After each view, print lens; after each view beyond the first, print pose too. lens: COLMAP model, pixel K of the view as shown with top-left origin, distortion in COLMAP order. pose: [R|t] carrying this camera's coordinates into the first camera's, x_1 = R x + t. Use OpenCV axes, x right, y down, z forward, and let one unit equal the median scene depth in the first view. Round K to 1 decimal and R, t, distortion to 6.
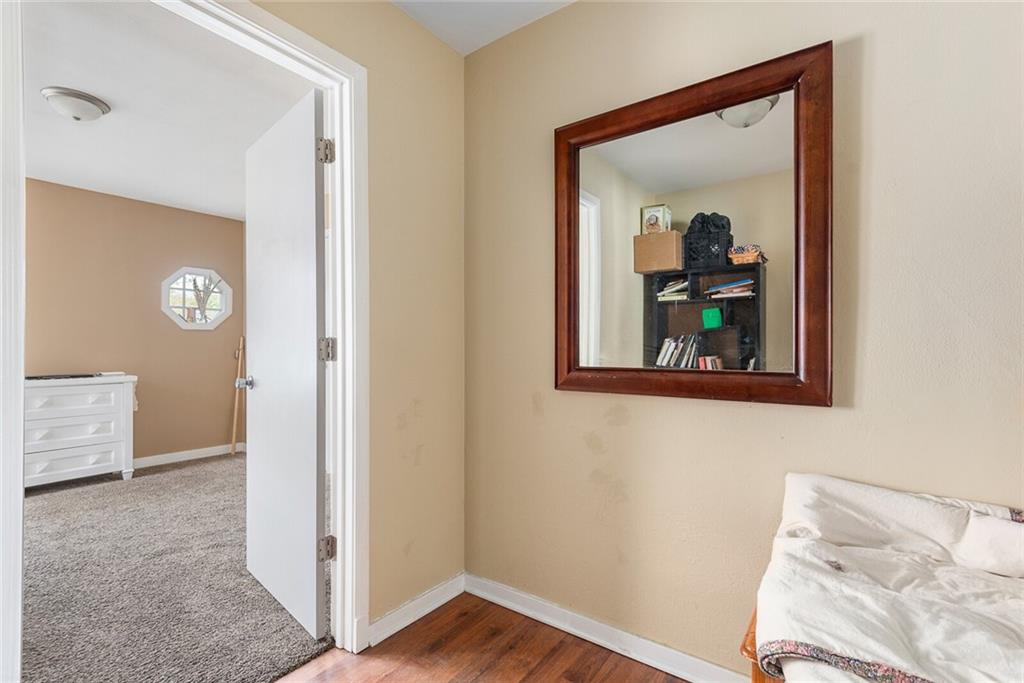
lens RADIAL K [[460.2, 0, 513.8], [0, 460.2, 343.6], [0, 0, 1]] dist [0.025082, 0.000076]
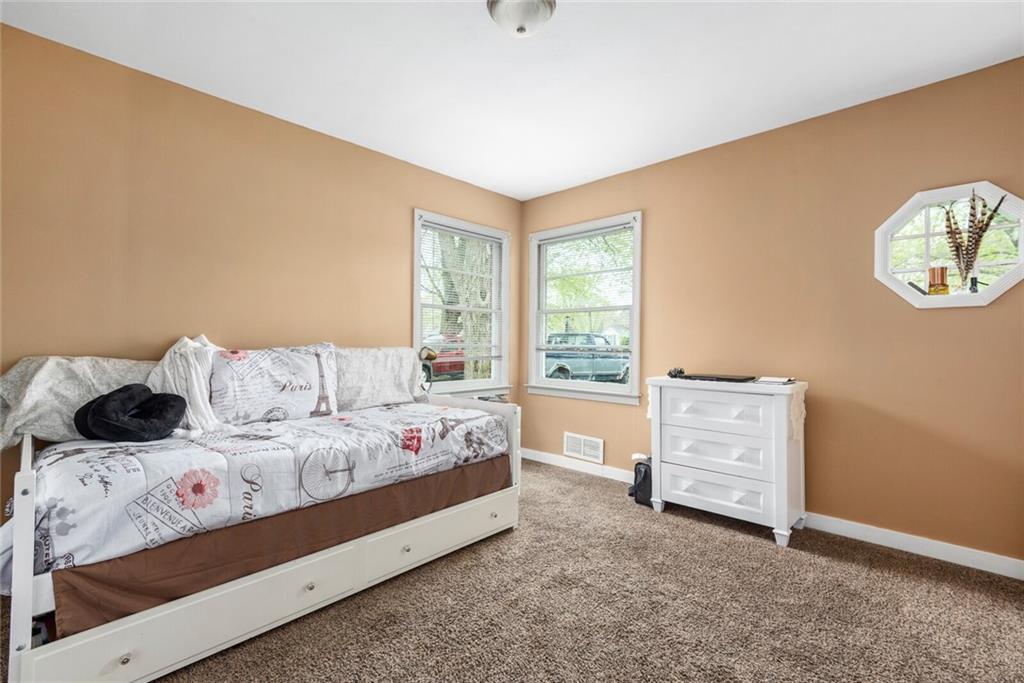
lens RADIAL K [[460.2, 0, 513.6], [0, 460.2, 338.0], [0, 0, 1]] dist [0.025082, 0.000076]
pose [[-0.120387, -0.003224, -0.992722, -0.135317], [0.000690, 0.999994, -0.003331, 0.004440], [0.992727, -0.001086, -0.120384, 0.708800]]
